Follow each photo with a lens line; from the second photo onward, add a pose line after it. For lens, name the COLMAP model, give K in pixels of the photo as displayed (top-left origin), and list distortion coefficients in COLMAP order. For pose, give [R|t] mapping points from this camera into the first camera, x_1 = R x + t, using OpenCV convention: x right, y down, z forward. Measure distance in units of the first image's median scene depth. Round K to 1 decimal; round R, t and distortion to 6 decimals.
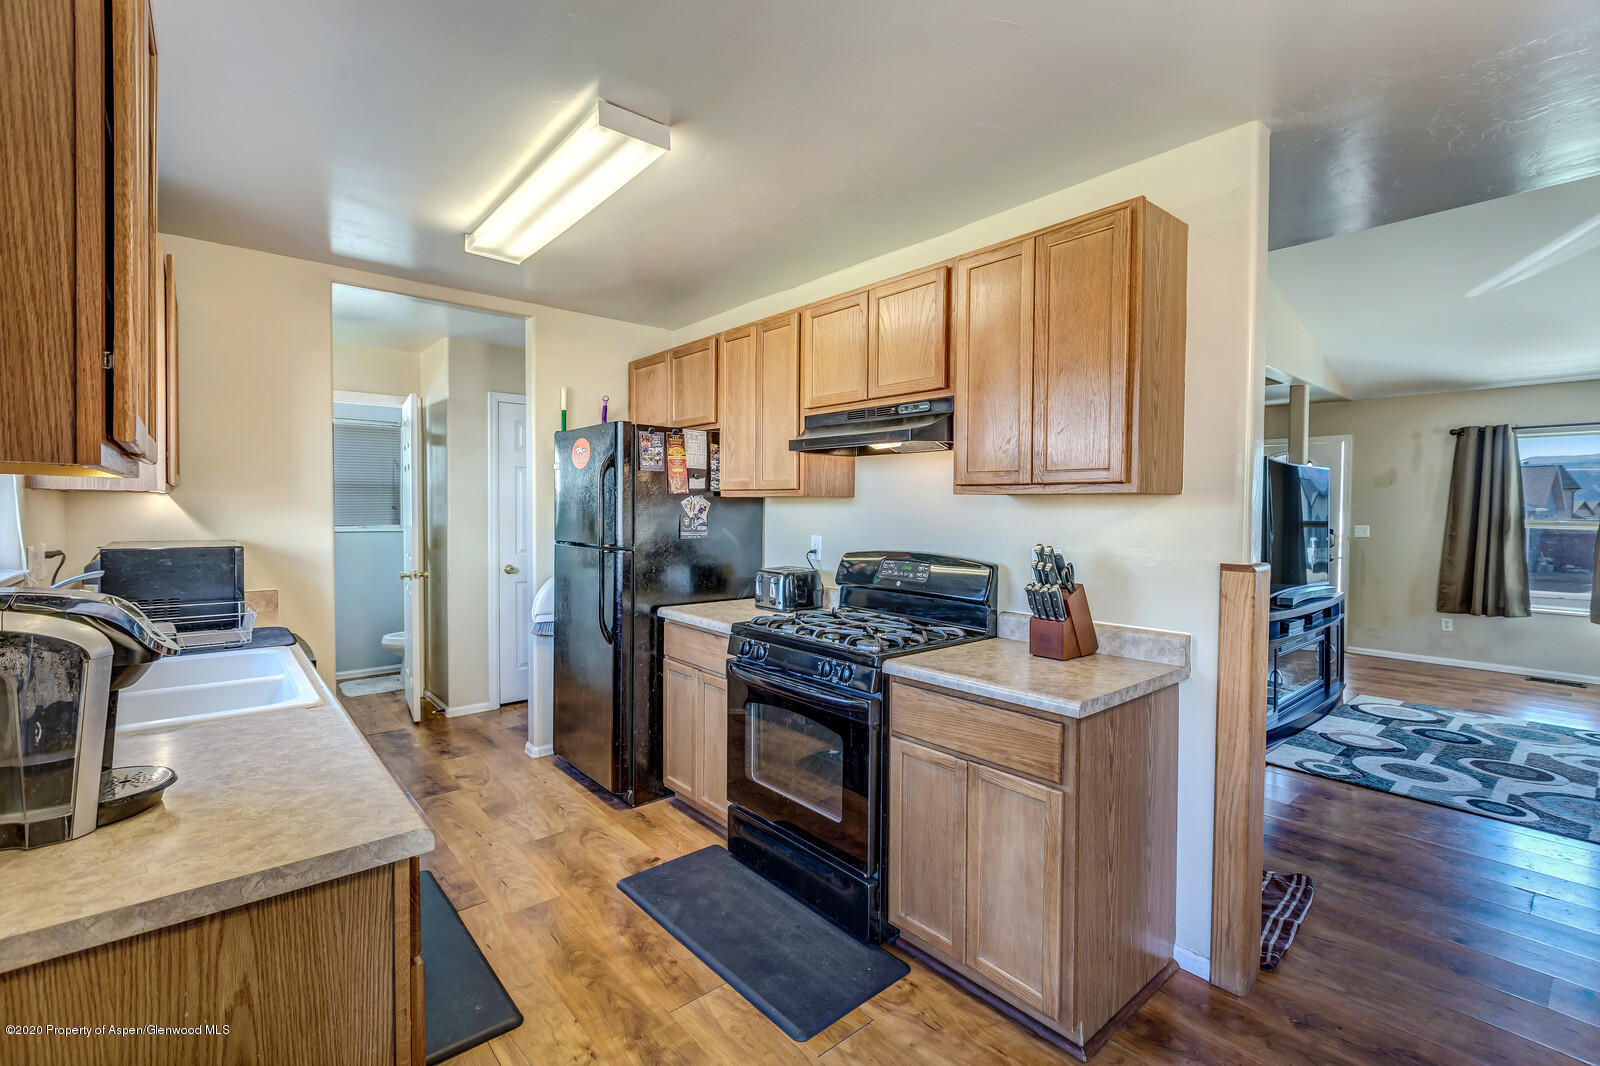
lens RADIAL K [[707.0, 0, 798.4], [0, 707.0, 530.4], [0, 0, 1]] dist [-0.000185, -0.001047]
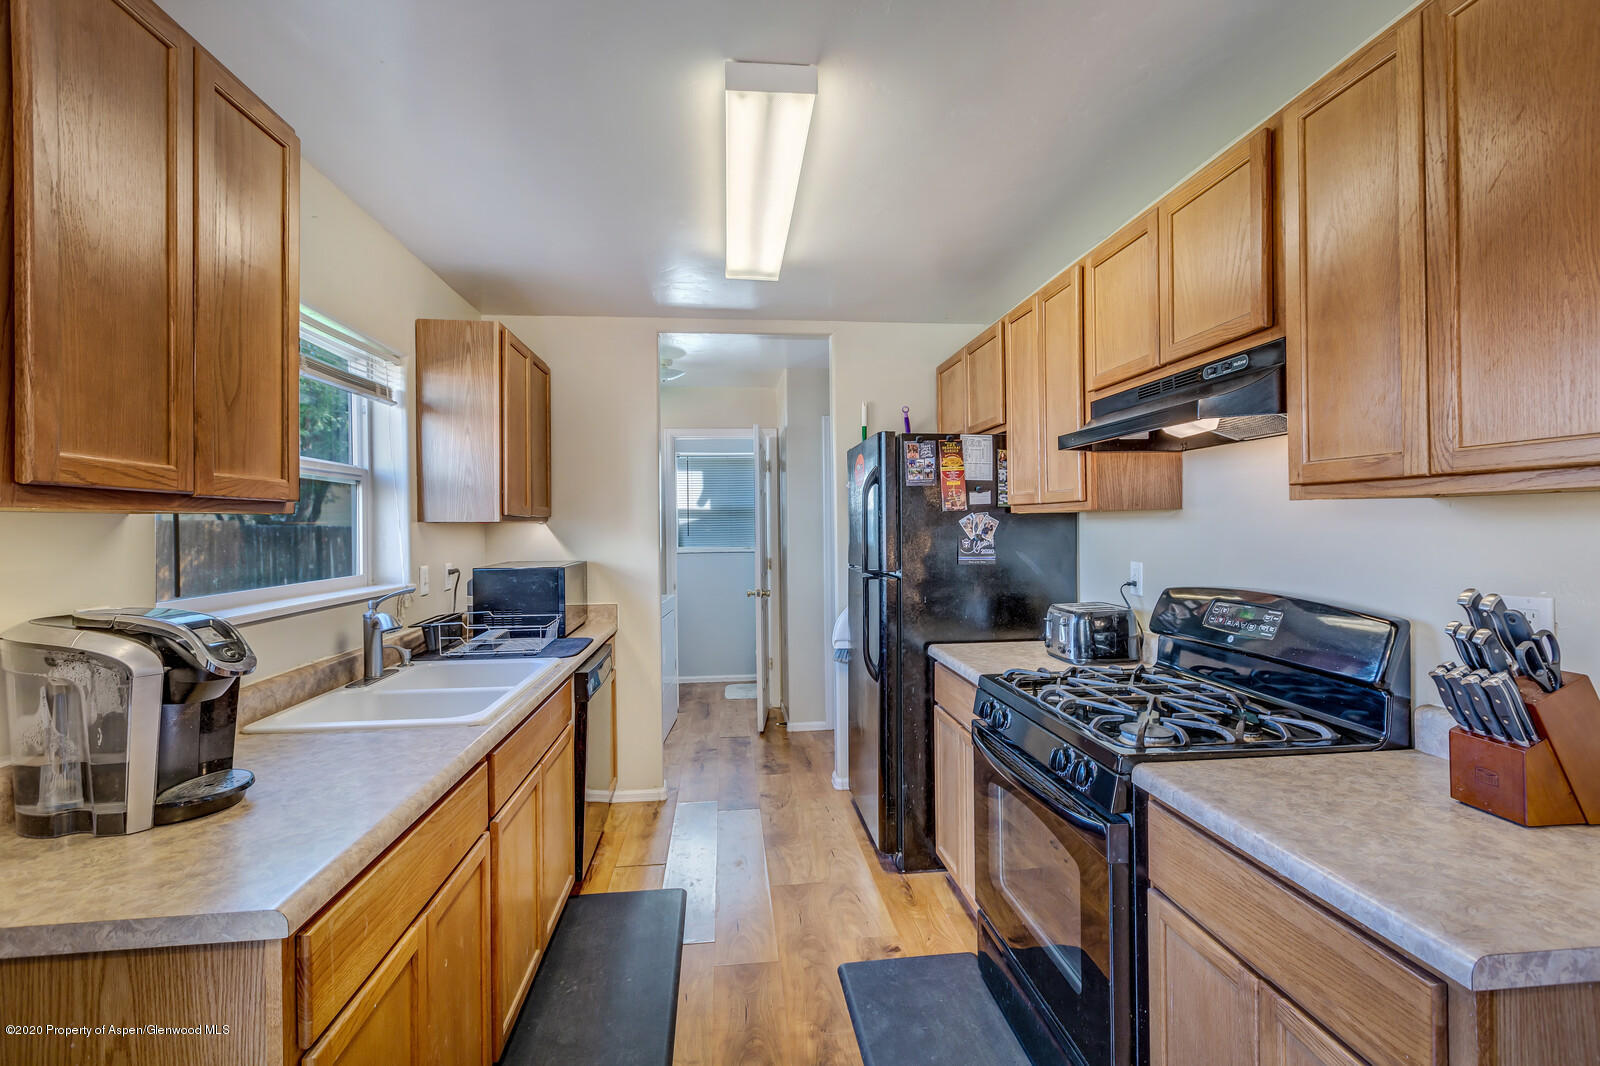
lens RADIAL K [[707.0, 0, 800.3], [0, 707.0, 529.7], [0, 0, 1]] dist [-0.000185, -0.001047]
pose [[0.826736, -0.014100, -0.562413, 0.191480], [-0.000925, 0.999650, -0.026421, -0.008802], [0.562589, 0.022364, 0.826434, 0.244954]]
